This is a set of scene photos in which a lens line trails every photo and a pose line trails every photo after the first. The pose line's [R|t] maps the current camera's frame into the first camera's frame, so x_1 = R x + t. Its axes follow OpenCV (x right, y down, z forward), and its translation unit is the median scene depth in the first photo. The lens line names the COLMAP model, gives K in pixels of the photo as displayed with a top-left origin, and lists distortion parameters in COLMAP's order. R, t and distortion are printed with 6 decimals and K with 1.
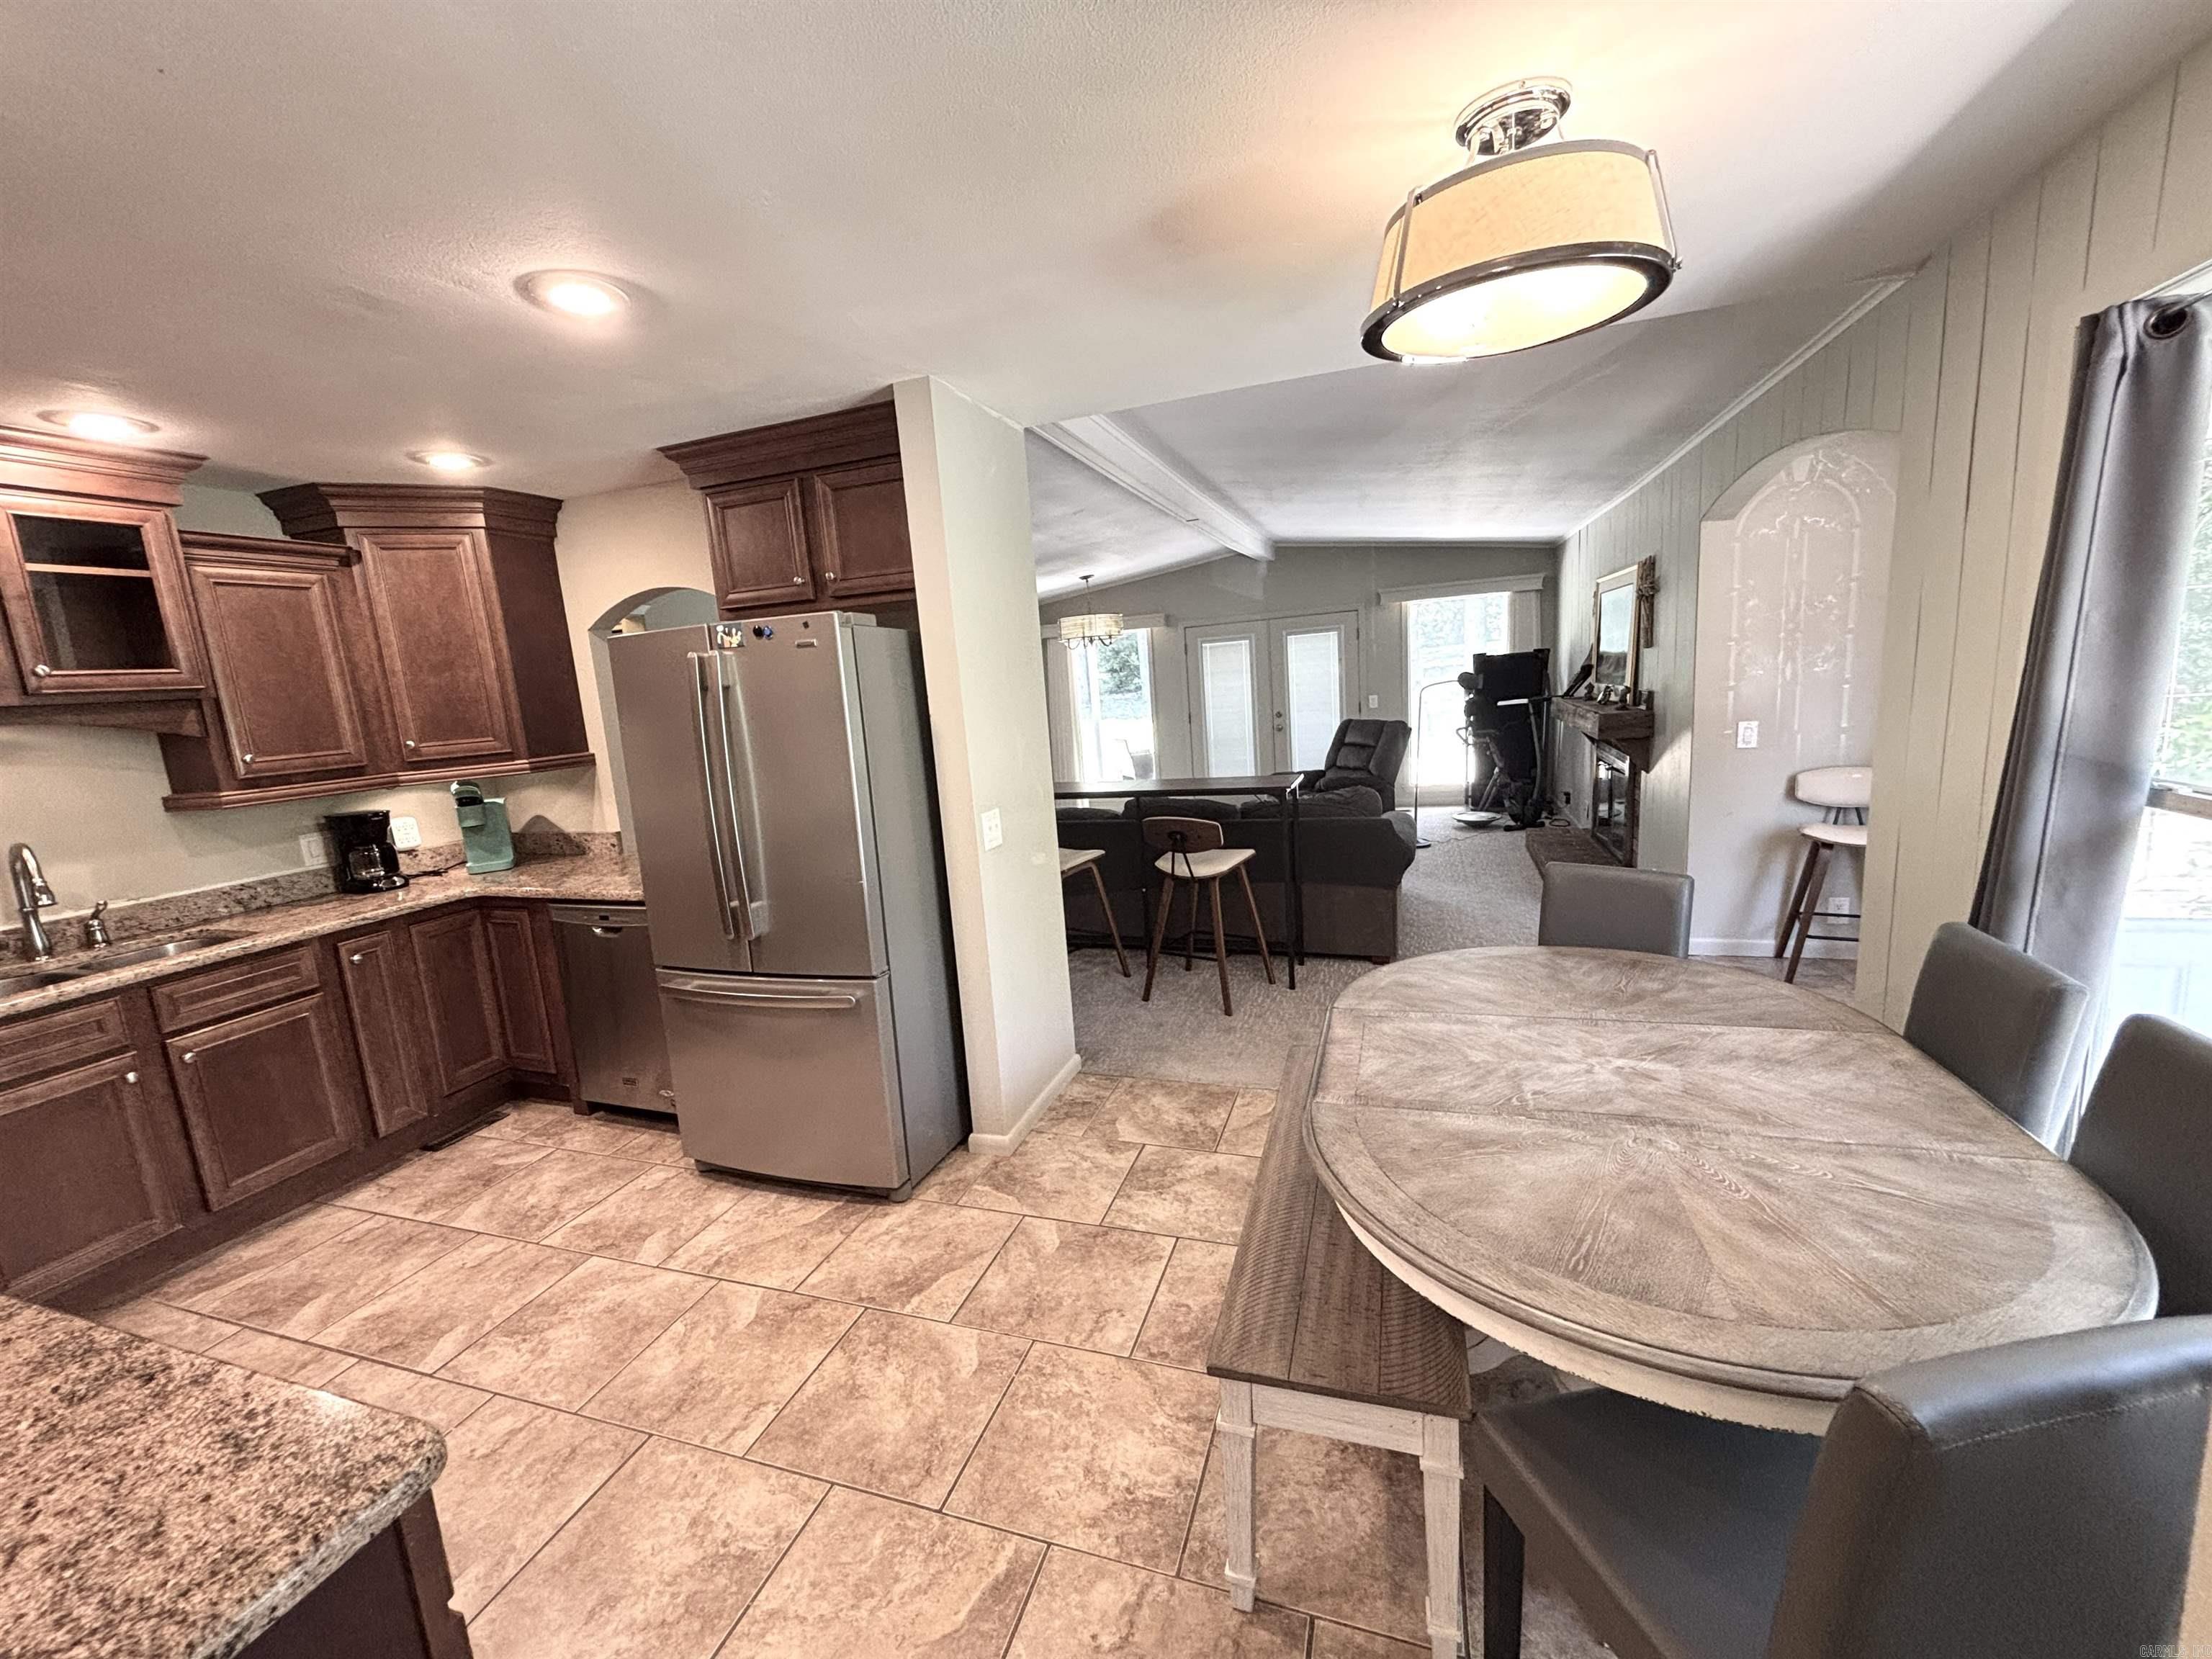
lens RADIAL K [[881.0, 0, 1112.2], [0, 881.0, 831.2], [0, 0, 1]] dist [0.009333, 0.000064]
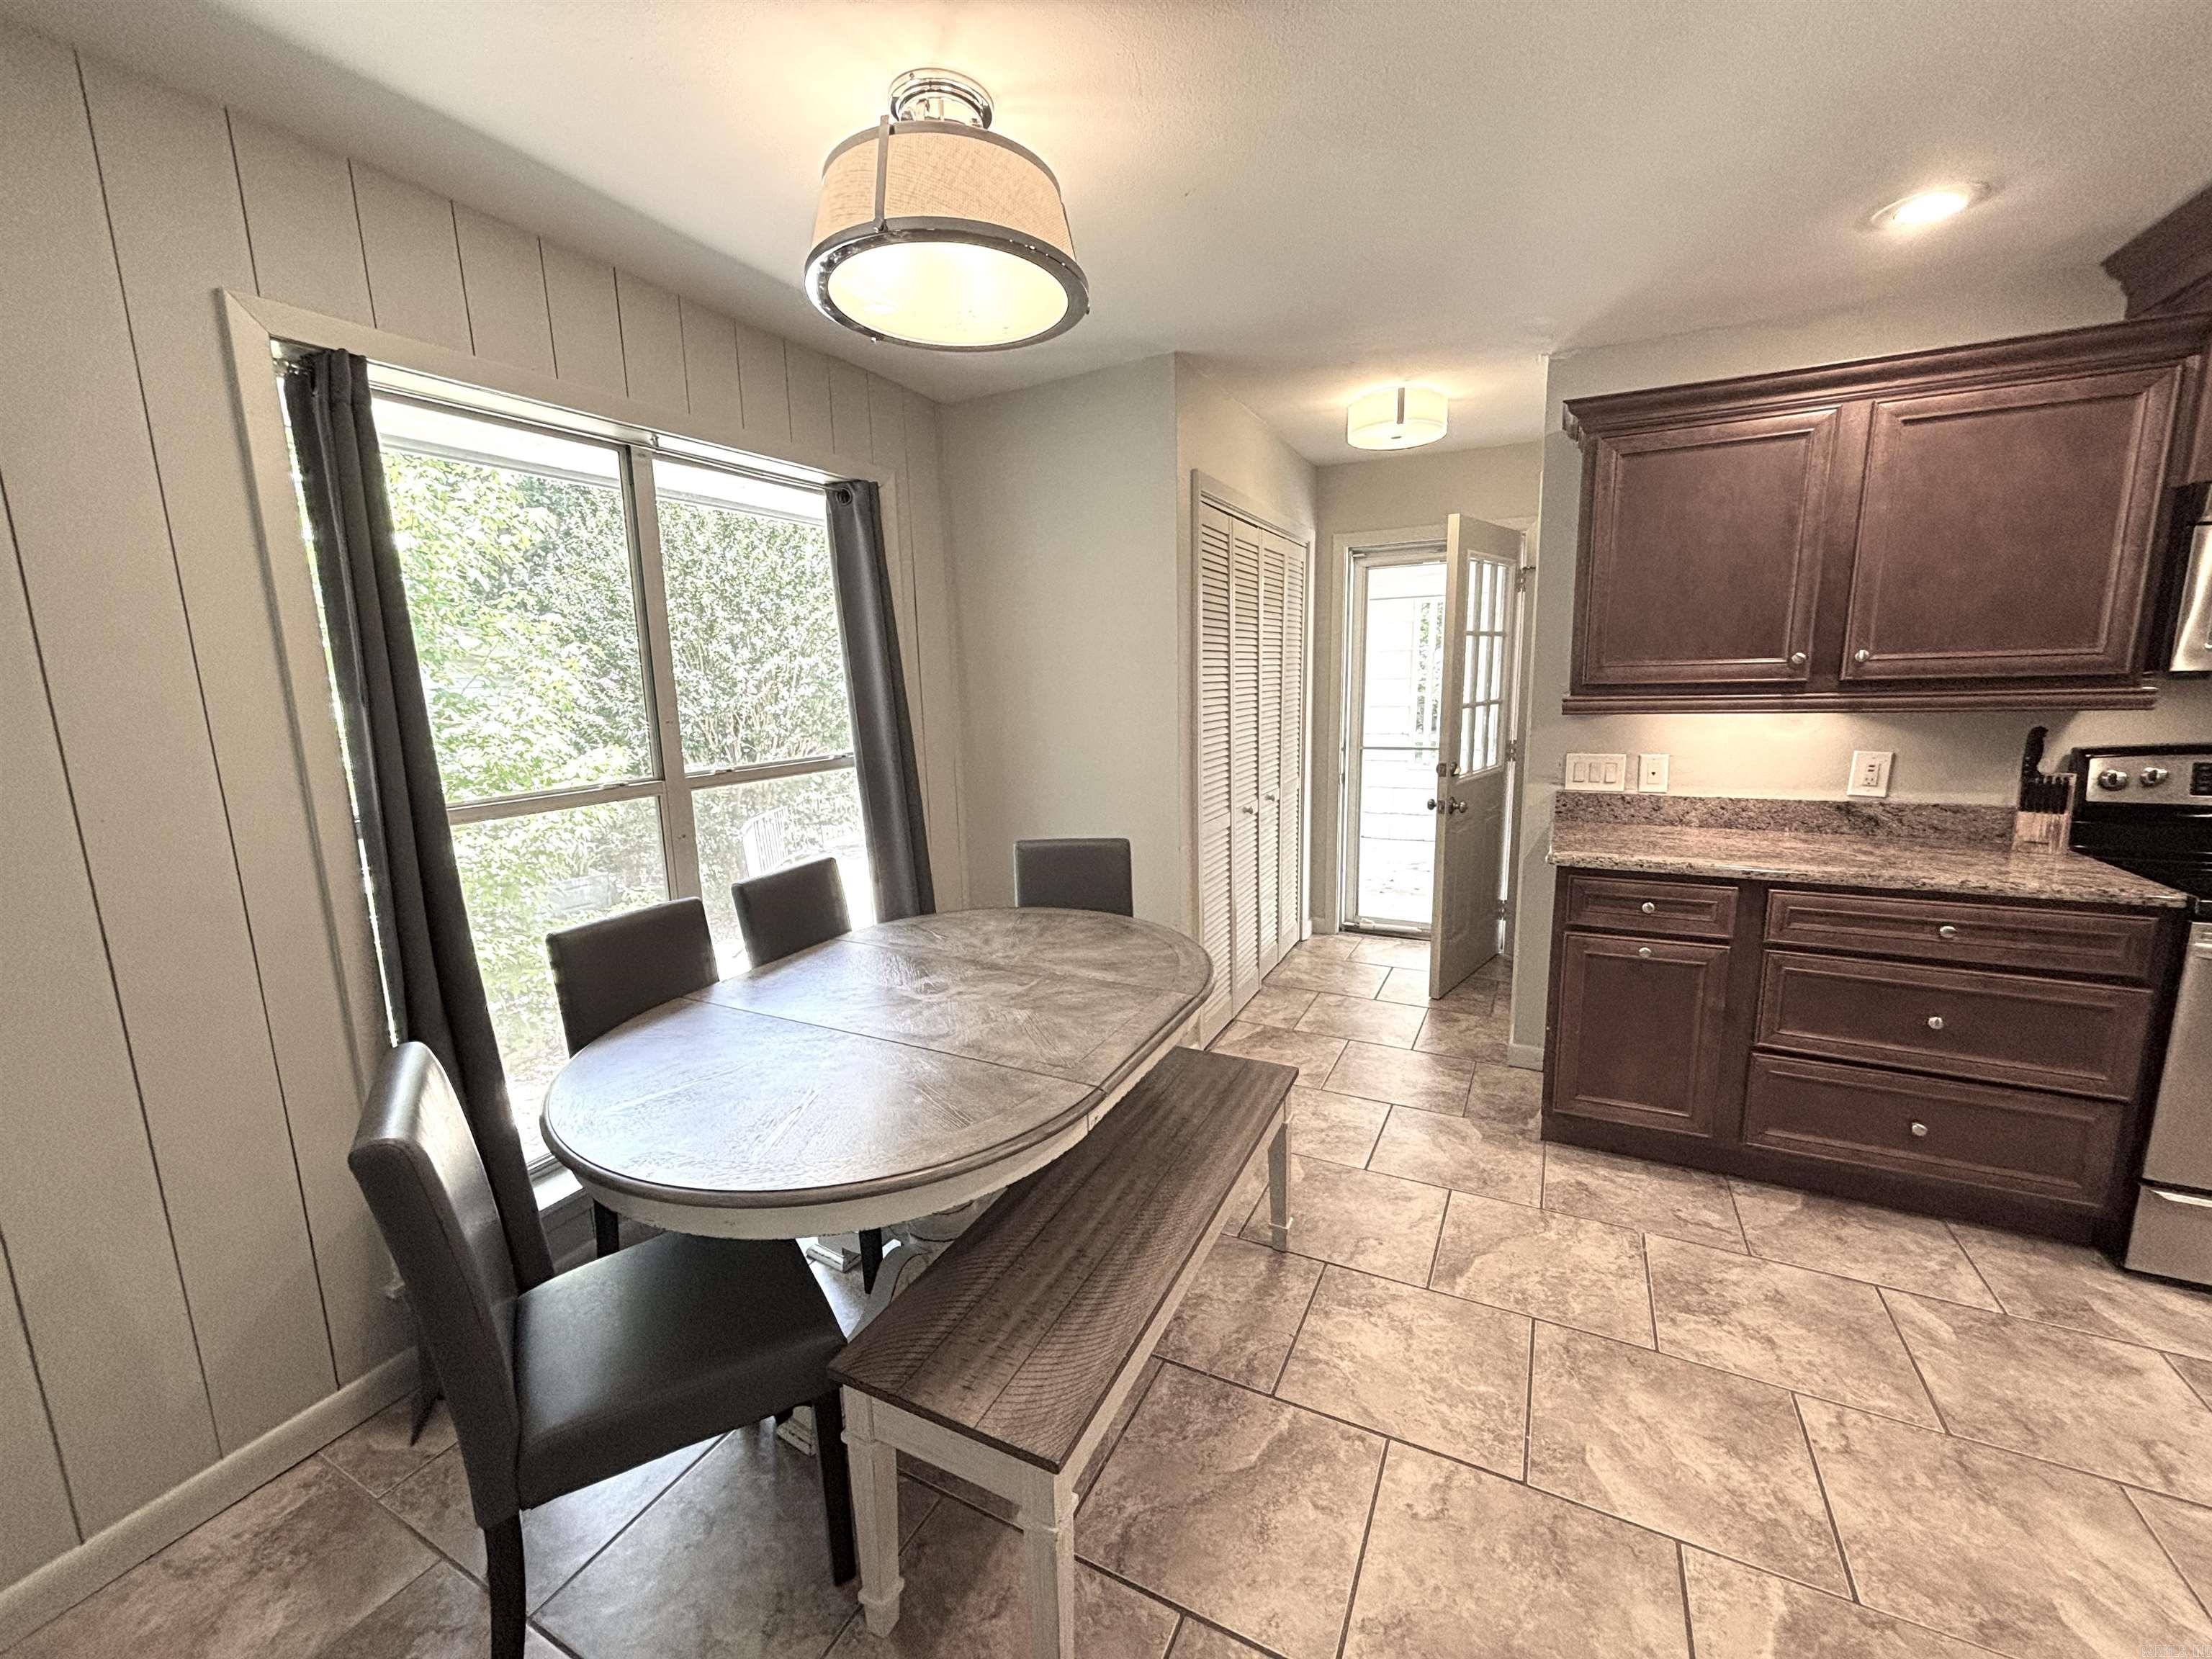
lens RADIAL K [[893.0, 0, 1100.8], [0, 893.0, 830.6], [0, 0, 1]] dist [-0.001596, 0.001072]
pose [[-0.982678, 0.064777, 0.173632, 0.052083], [0.119685, 0.937158, 0.327736, -0.125200], [-0.141491, 0.342840, -0.928677, 0.821681]]
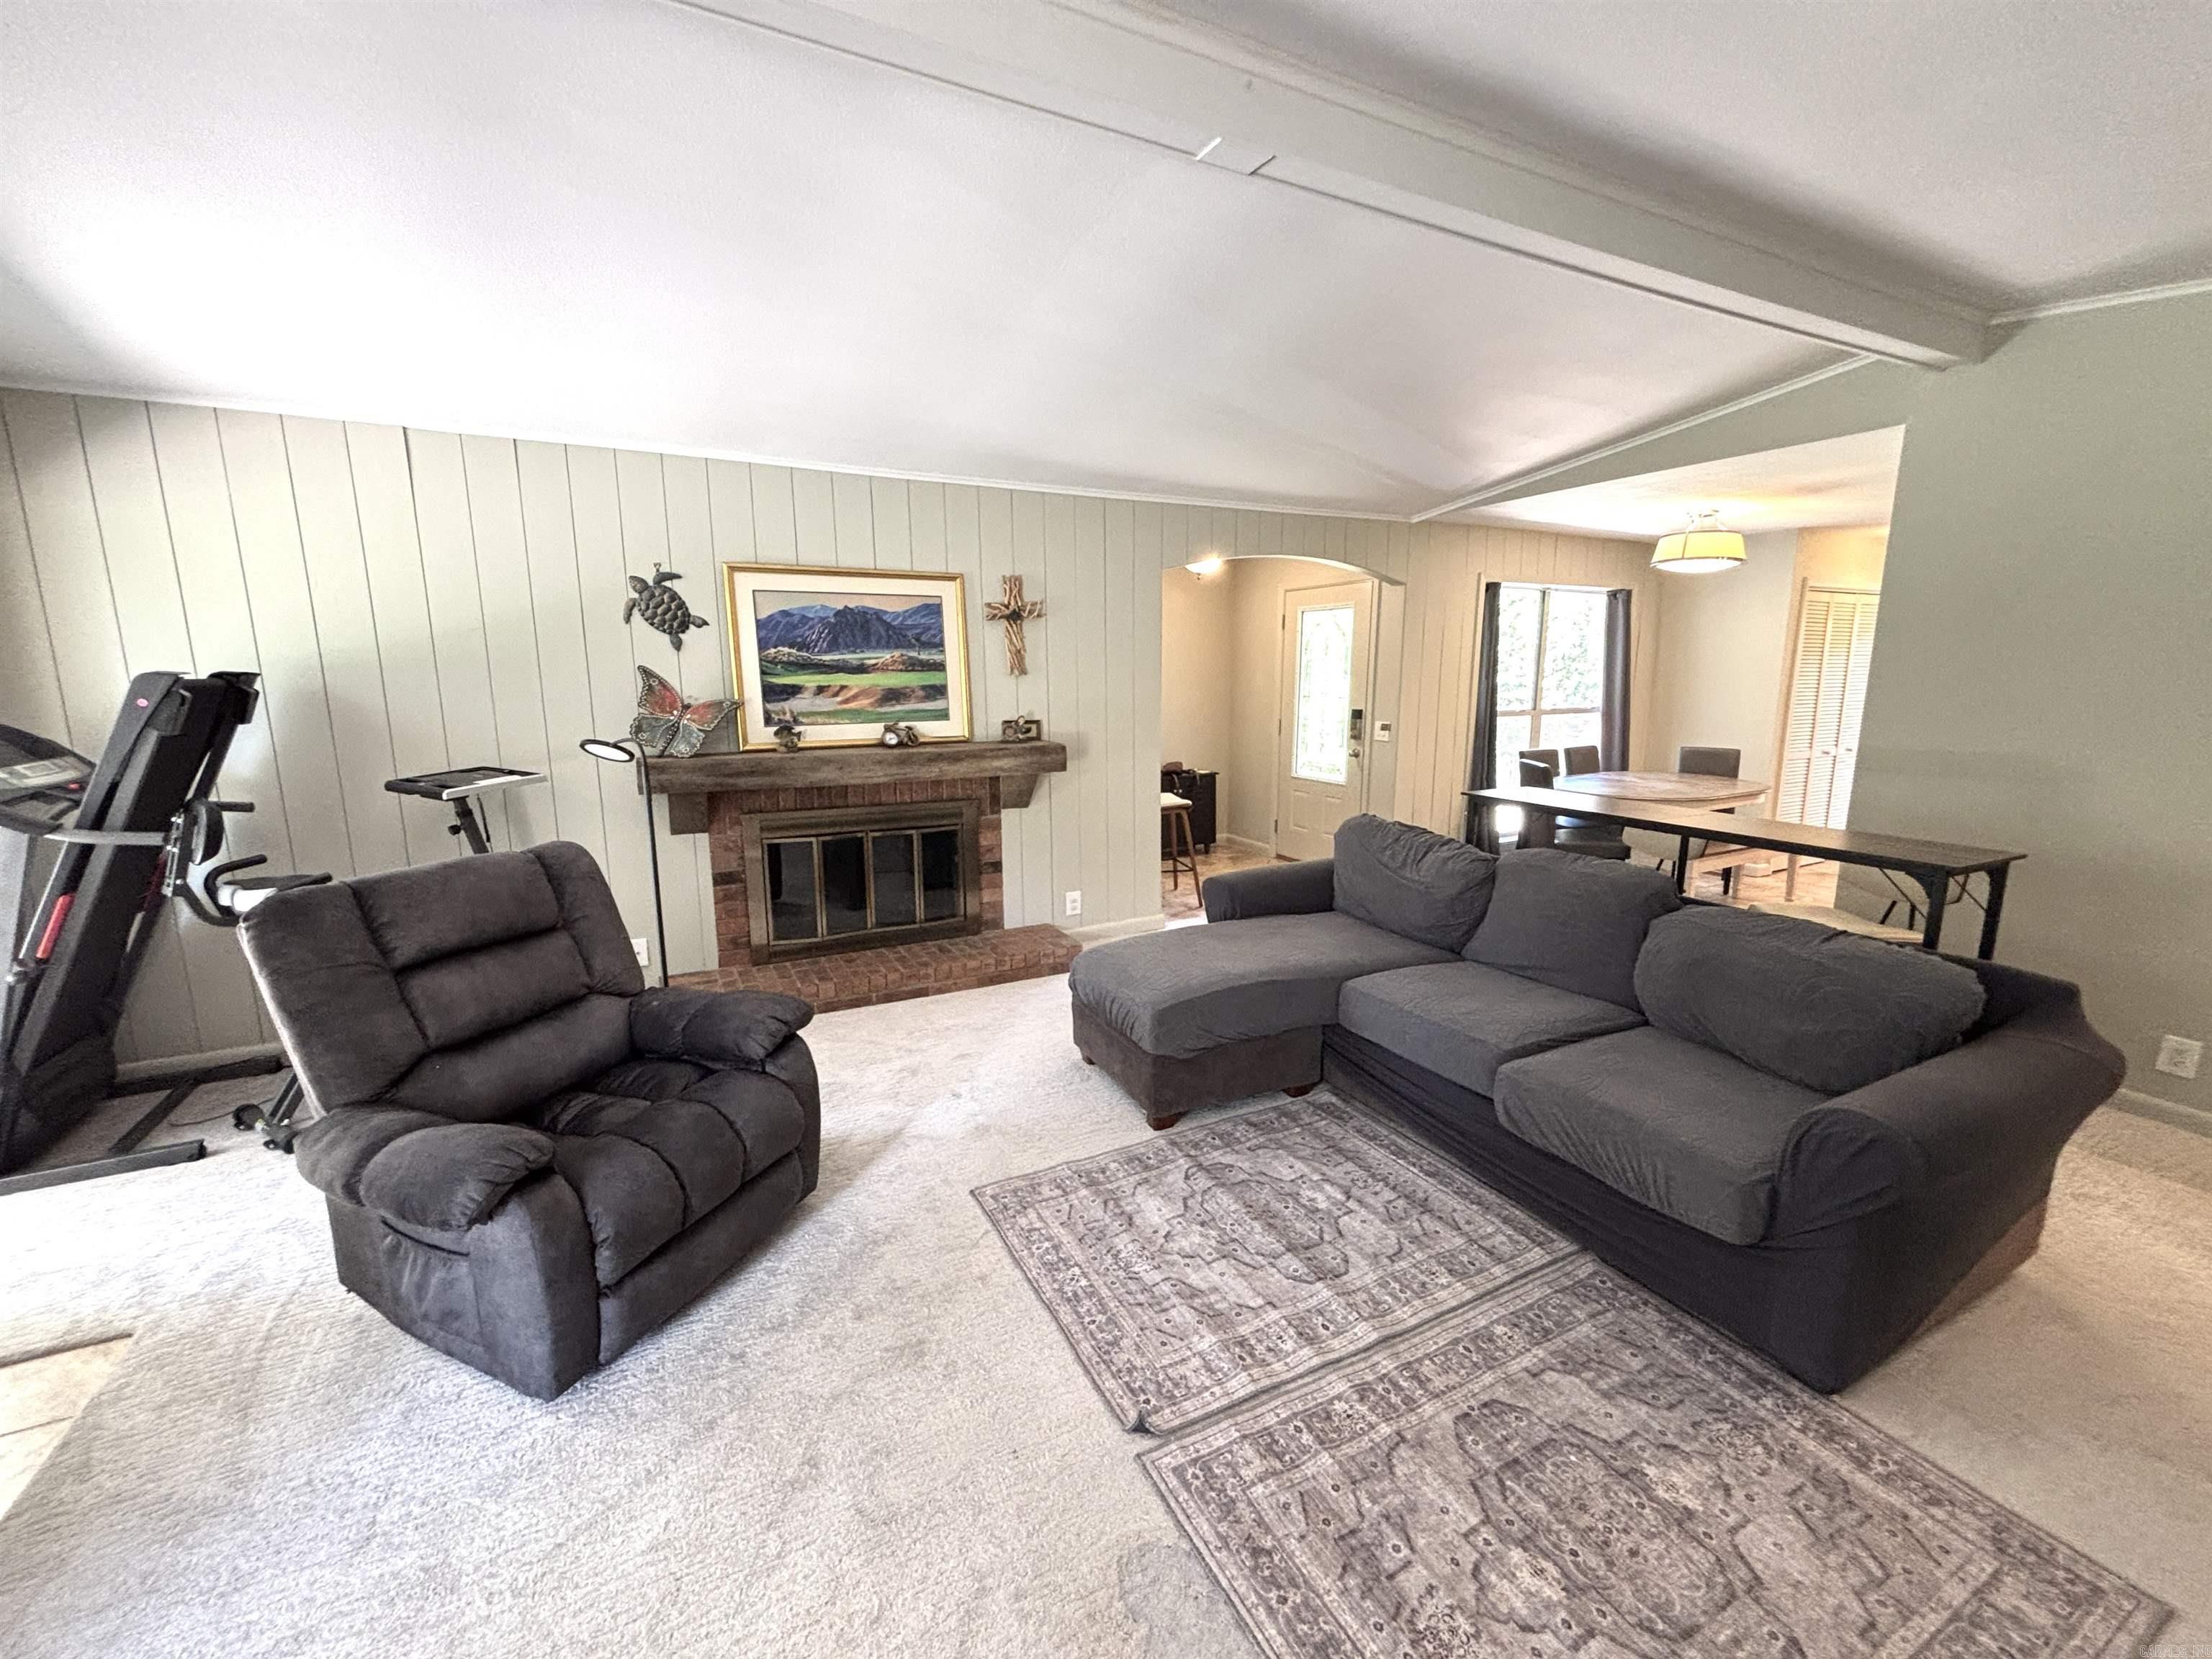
lens RADIAL K [[905.0, 0, 1106.0], [0, 905.0, 829.5], [0, 0, 1]] dist [0.012739, 0.000019]
pose [[-0.721933, -0.054239, 0.689834, -0.156542], [0.170423, 0.952277, 0.253227, -0.349773], [-0.670648, 0.300377, -0.678237, 2.060898]]
